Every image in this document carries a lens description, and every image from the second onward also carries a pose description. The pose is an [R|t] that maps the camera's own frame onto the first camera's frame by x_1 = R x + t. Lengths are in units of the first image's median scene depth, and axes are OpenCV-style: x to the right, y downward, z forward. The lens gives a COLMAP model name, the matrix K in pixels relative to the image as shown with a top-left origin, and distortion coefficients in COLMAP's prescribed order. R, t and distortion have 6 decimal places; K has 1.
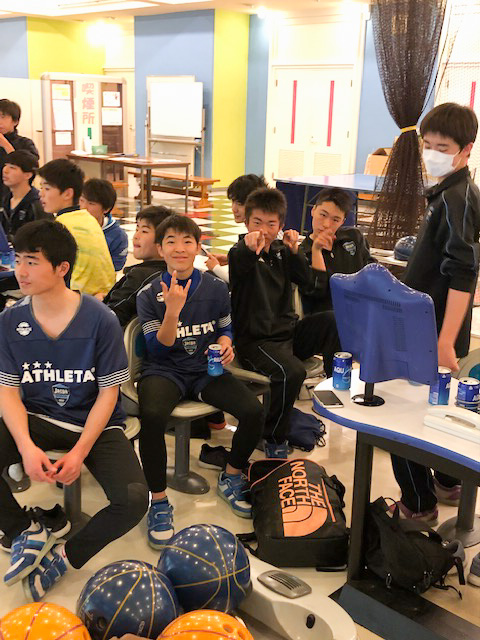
lens RADIAL K [[769.3, 0, 244.5], [0, 769.3, 321.1], [0, 0, 1]] dist [0.016328, 0.000000]
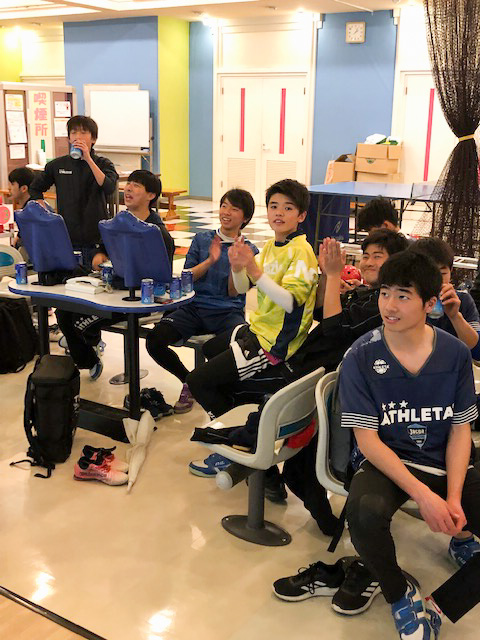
lens RADIAL K [[769.3, 0, 243.0], [0, 769.3, 318.2], [0, 0, 1]] dist [0.016328, 0.000000]
pose [[0.982696, -0.059137, 0.175529, -0.142450], [0.060944, 0.998129, -0.004918, -0.012638], [-0.174910, 0.015530, 0.984462, 0.028725]]
